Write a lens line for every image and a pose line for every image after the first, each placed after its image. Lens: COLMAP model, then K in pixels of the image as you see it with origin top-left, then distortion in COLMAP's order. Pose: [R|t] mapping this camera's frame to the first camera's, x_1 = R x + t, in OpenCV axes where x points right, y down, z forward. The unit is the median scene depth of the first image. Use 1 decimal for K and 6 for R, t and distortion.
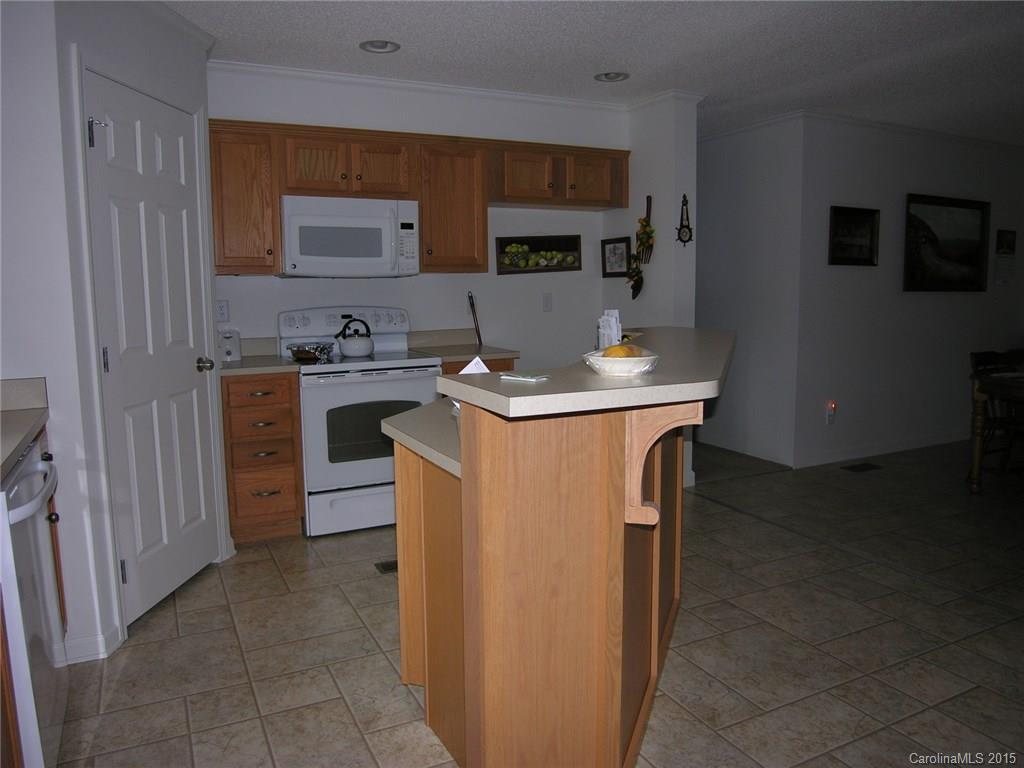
lens RADIAL K [[738.4, 0, 503.7], [0, 738.4, 383.3], [0, 0, 1]] dist [-0.061015, 0.004100]
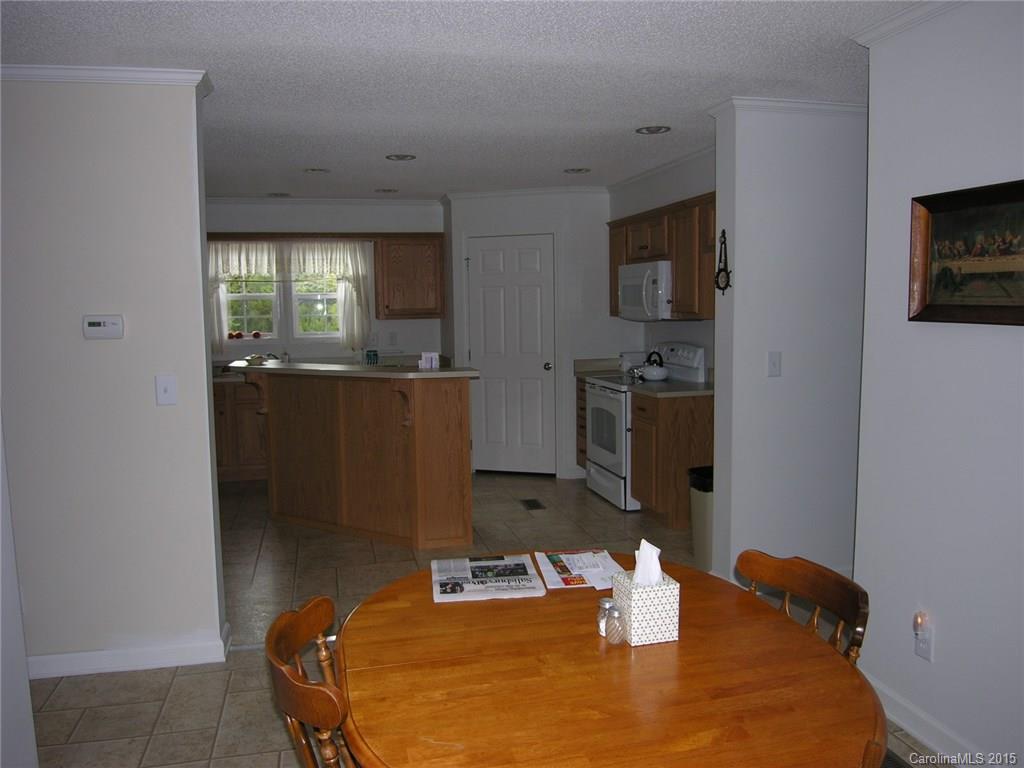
lens RADIAL K [[775.3, 0, 510.7], [0, 775.3, 381.1], [0, 0, 1]] dist [-0.048036, 0.000281]
pose [[-0.211325, 0.114616, -0.970672, 1.207805], [-0.106134, 0.984538, 0.139360, -0.199510], [0.971636, 0.132471, -0.195893, 1.020864]]
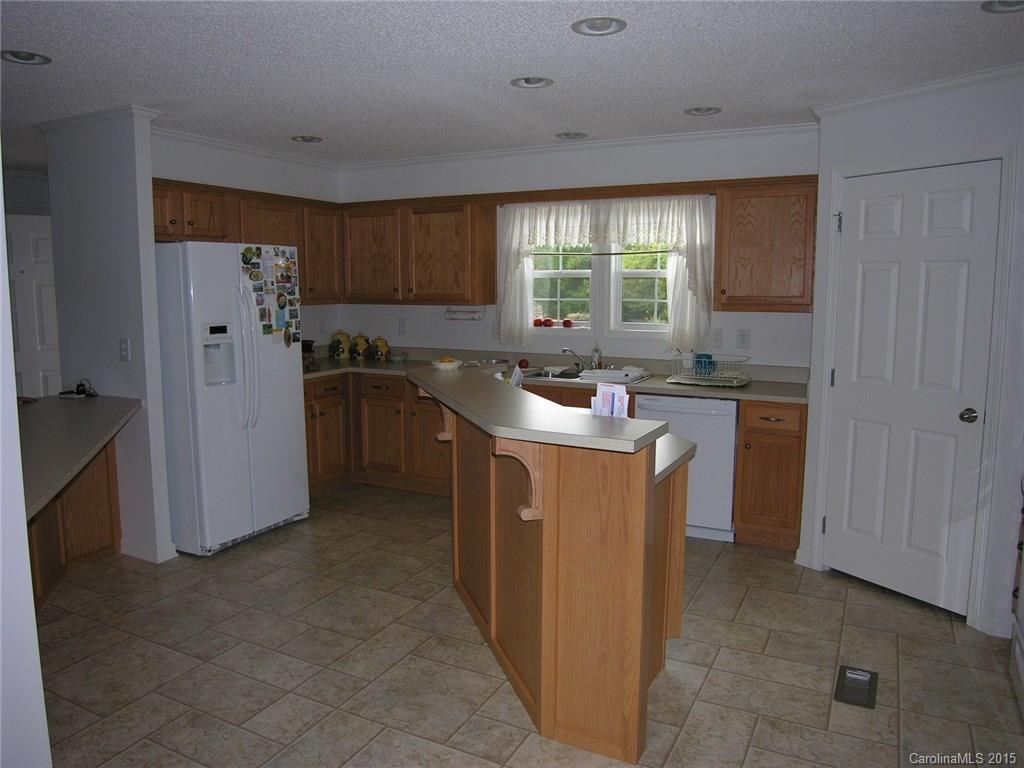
lens RADIAL K [[738.4, 0, 508.0], [0, 738.4, 379.3], [0, 0, 1]] dist [-0.061015, 0.004100]
pose [[-0.804280, 0.090006, -0.587395, 0.511196], [-0.065198, 0.969131, 0.237770, -0.205652], [0.590663, 0.229531, -0.773584, 1.076036]]
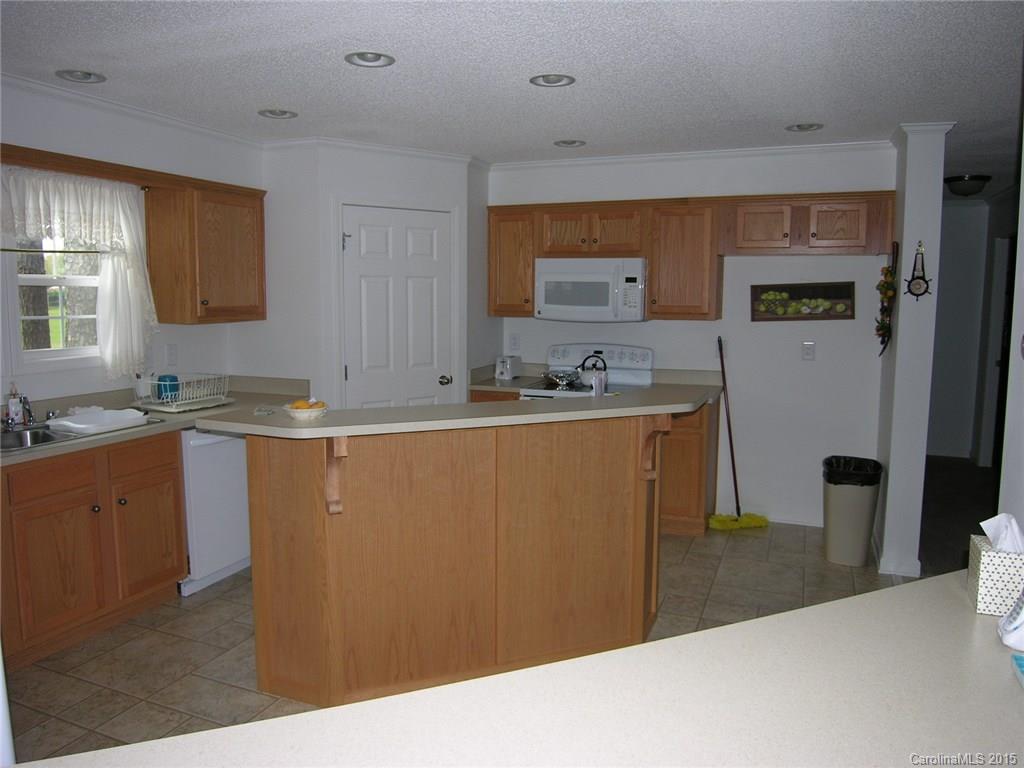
lens RADIAL K [[738.4, 0, 513.2], [0, 738.4, 387.2], [0, 0, 1]] dist [-0.061015, 0.004100]
pose [[0.660527, 0.110566, -0.742617, 0.619466], [-0.111196, 0.992596, 0.048881, -0.078808], [0.742523, 0.050289, 0.667931, 0.084954]]
